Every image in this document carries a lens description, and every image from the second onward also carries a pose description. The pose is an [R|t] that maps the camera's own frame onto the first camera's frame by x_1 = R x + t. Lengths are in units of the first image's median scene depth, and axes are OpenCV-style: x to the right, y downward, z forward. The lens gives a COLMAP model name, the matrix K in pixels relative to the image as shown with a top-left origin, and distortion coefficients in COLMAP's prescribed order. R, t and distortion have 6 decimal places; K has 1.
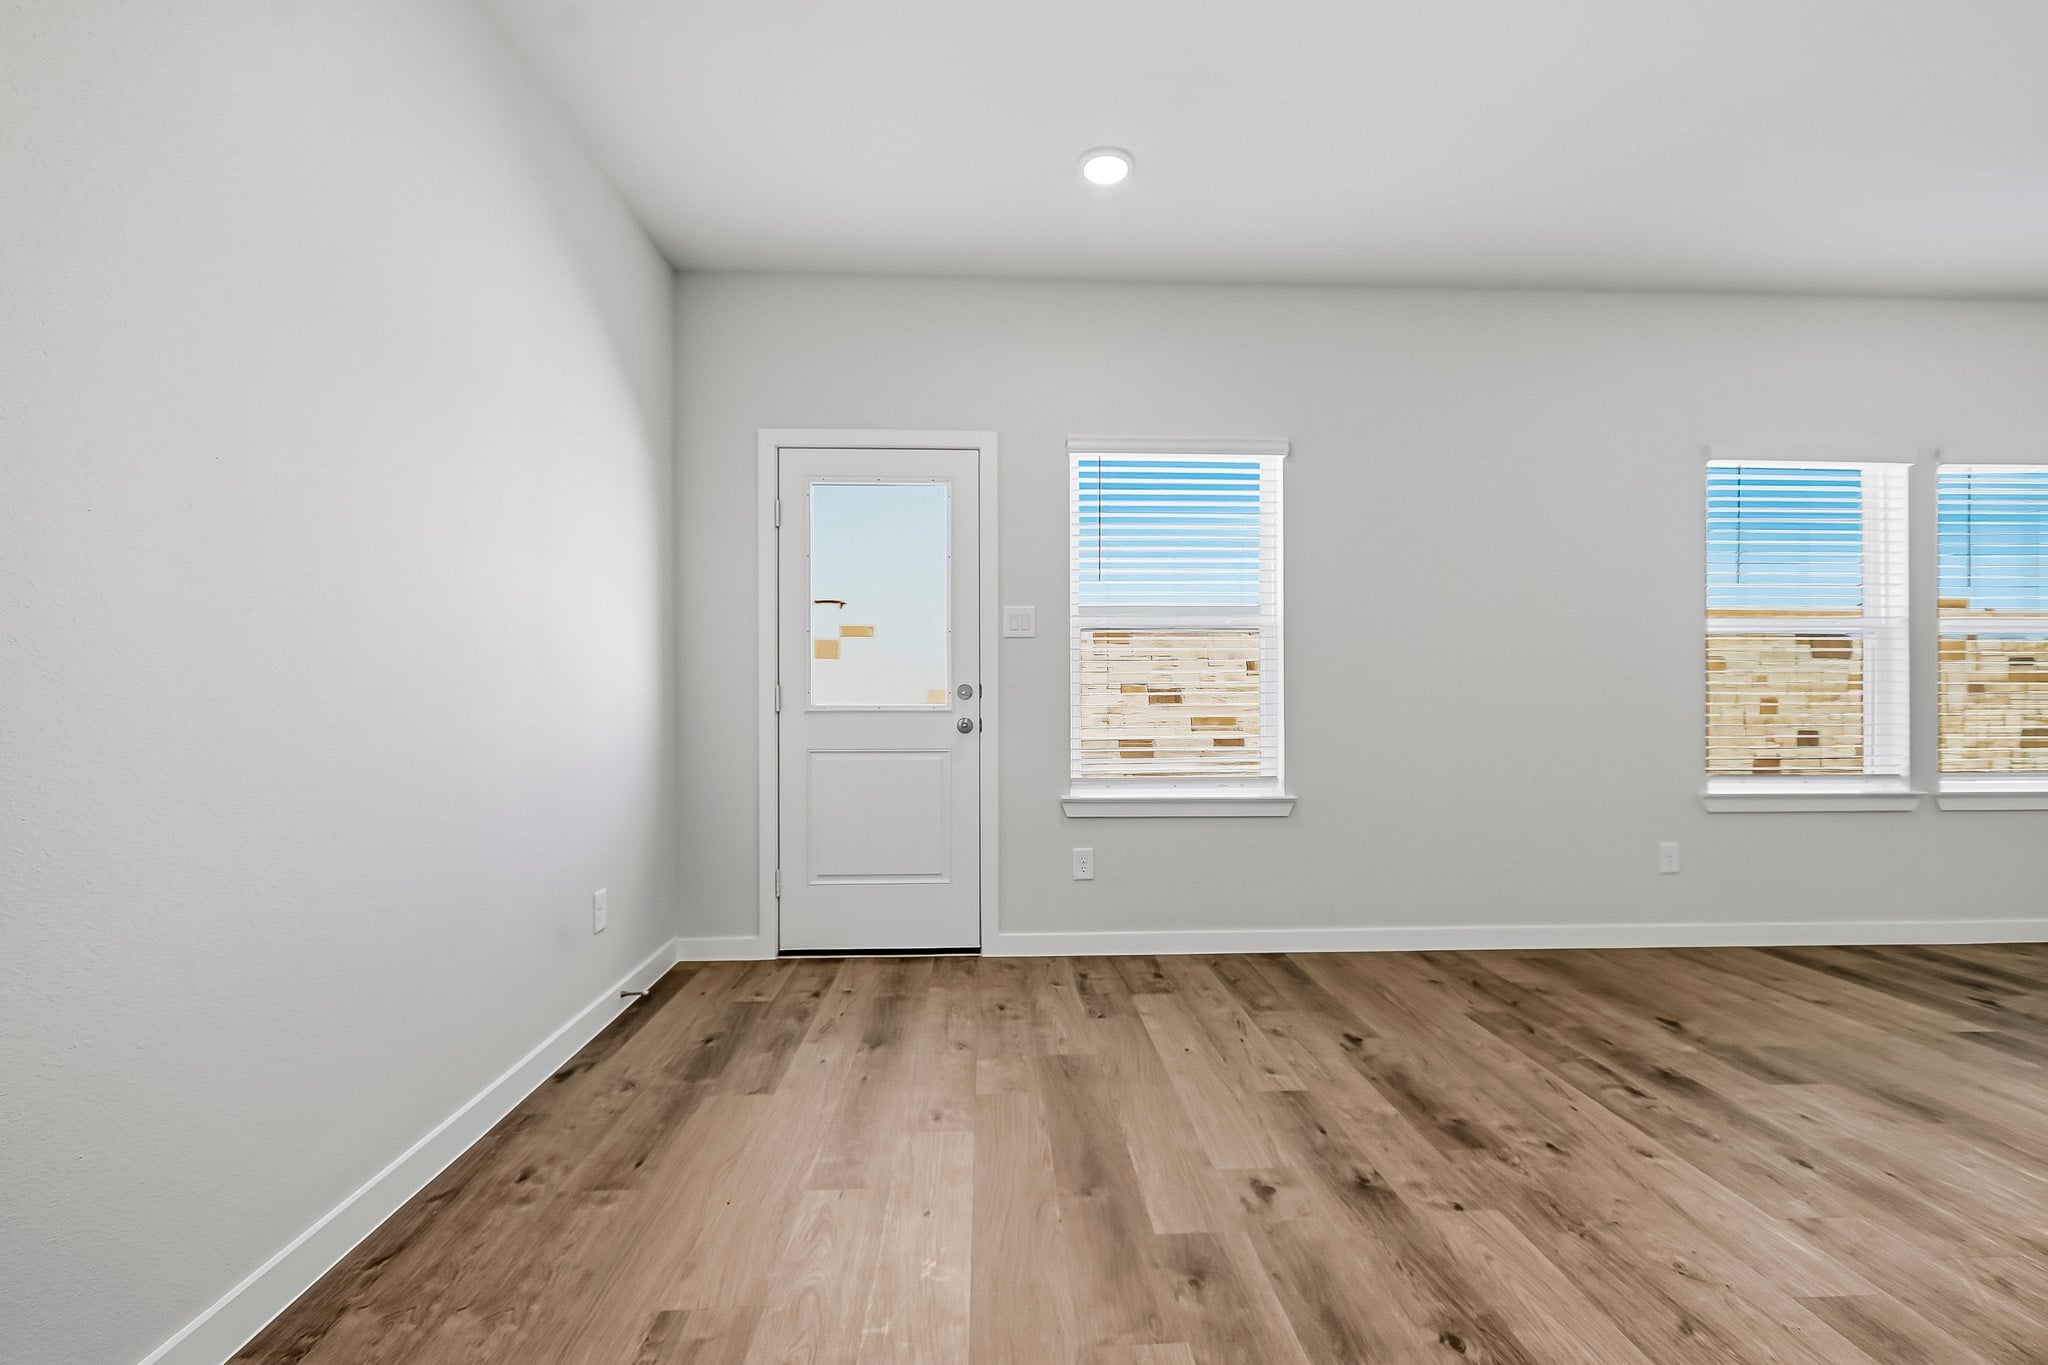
lens RADIAL K [[927.9, 0, 1023.3], [0, 927.9, 691.1], [0, 0, 1]] dist [0.000146, -0.000743]
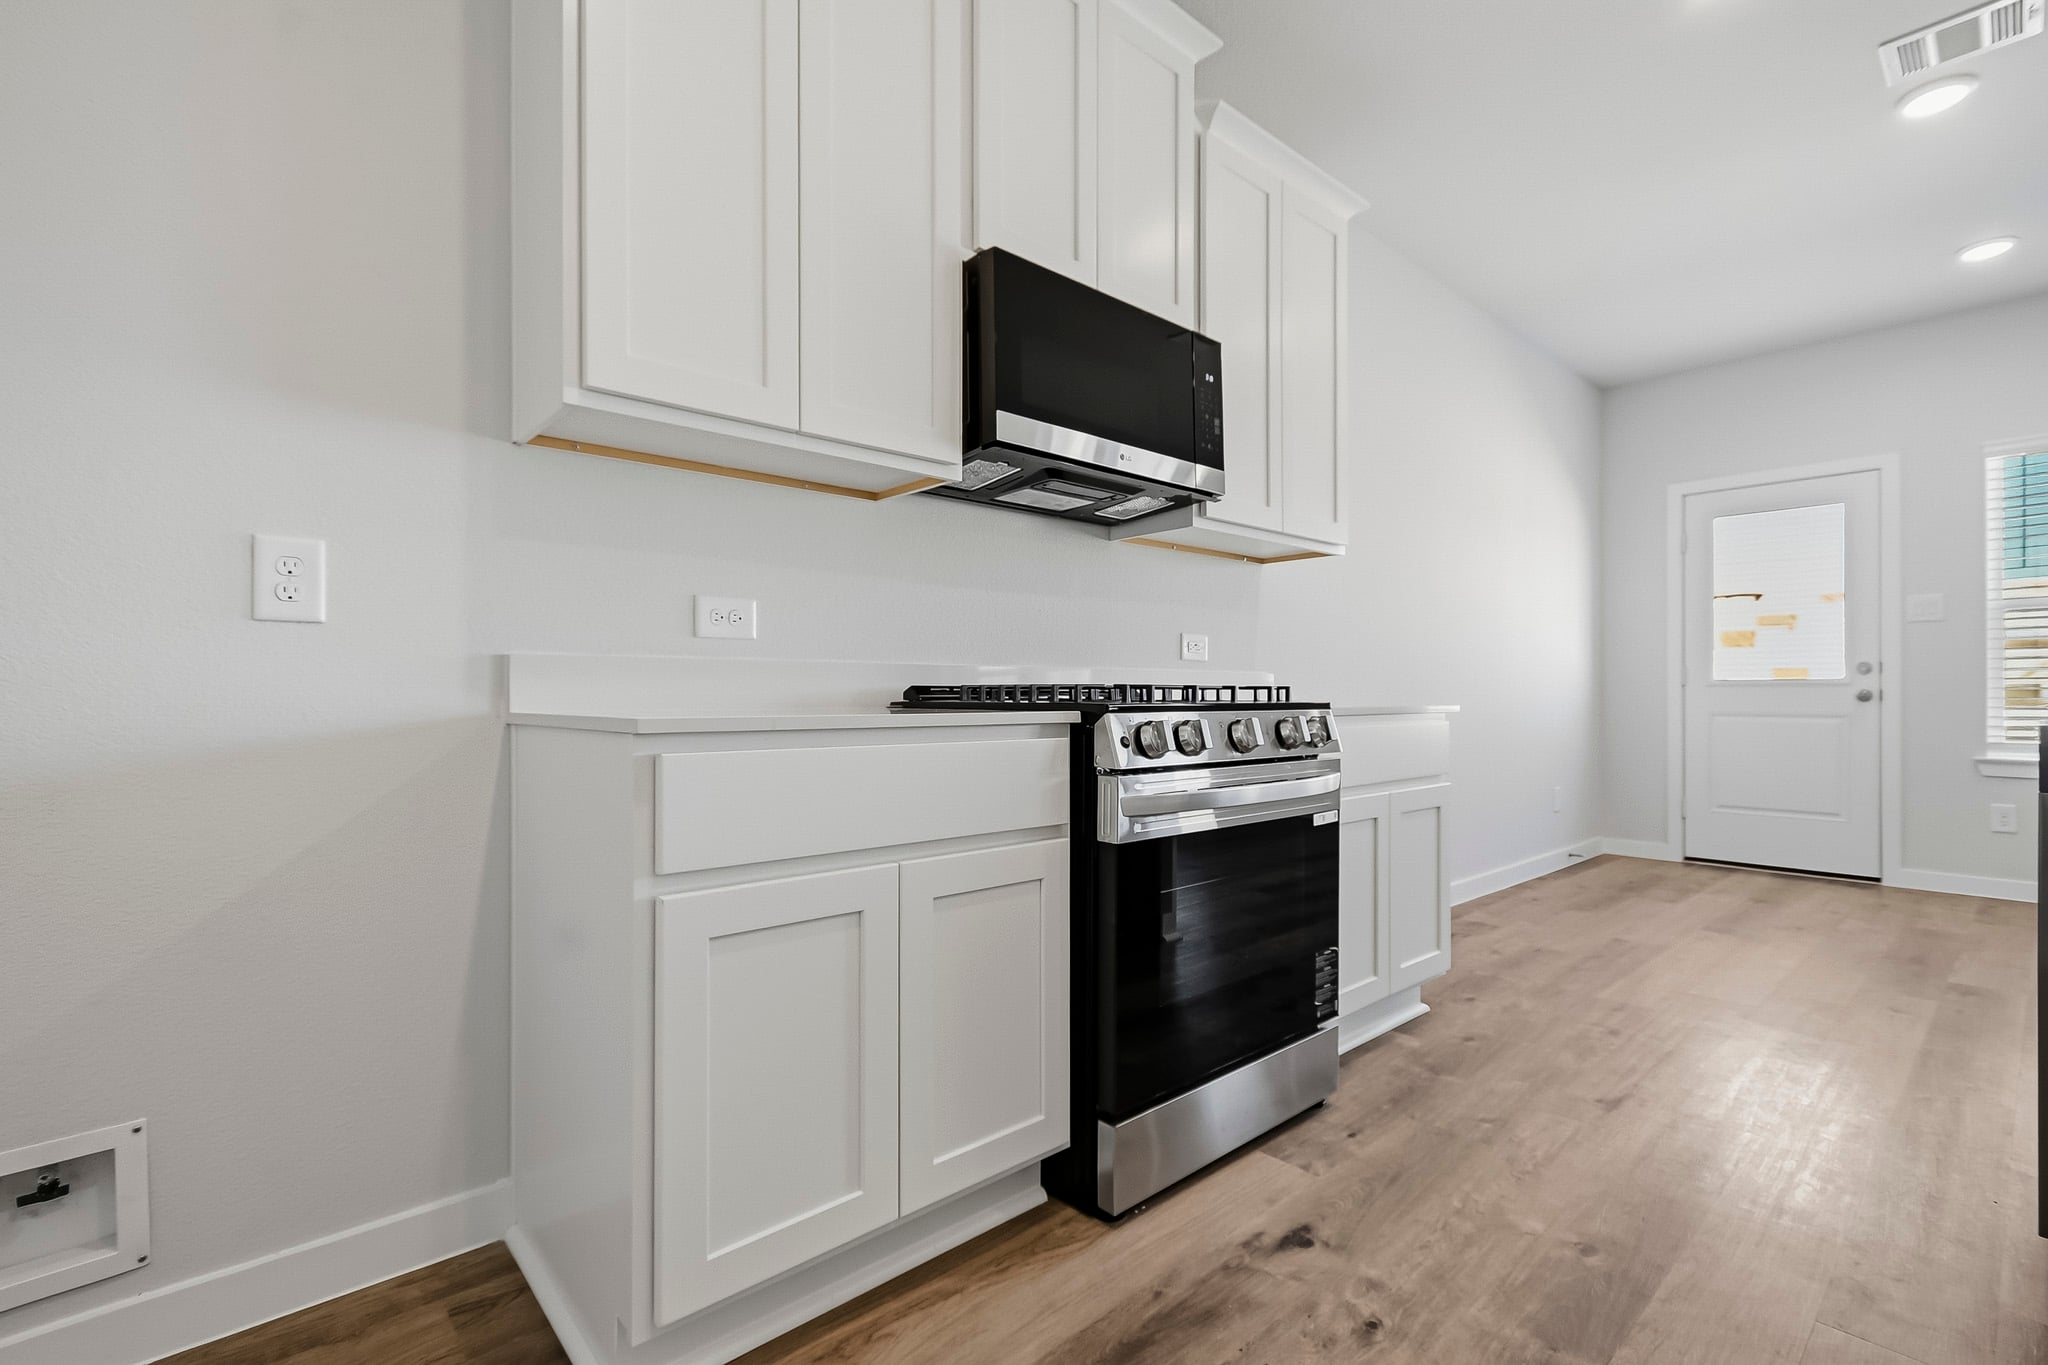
lens RADIAL K [[914.5, 0, 1023.1], [0, 914.5, 693.6], [0, 0, 1]] dist [-0.001496, -0.001541]
pose [[0.627821, 0.000590, -0.778358, 0.181510], [0.000669, 0.999999, 0.001297, 0.032617], [0.778358, -0.001335, 0.627819, -0.637178]]
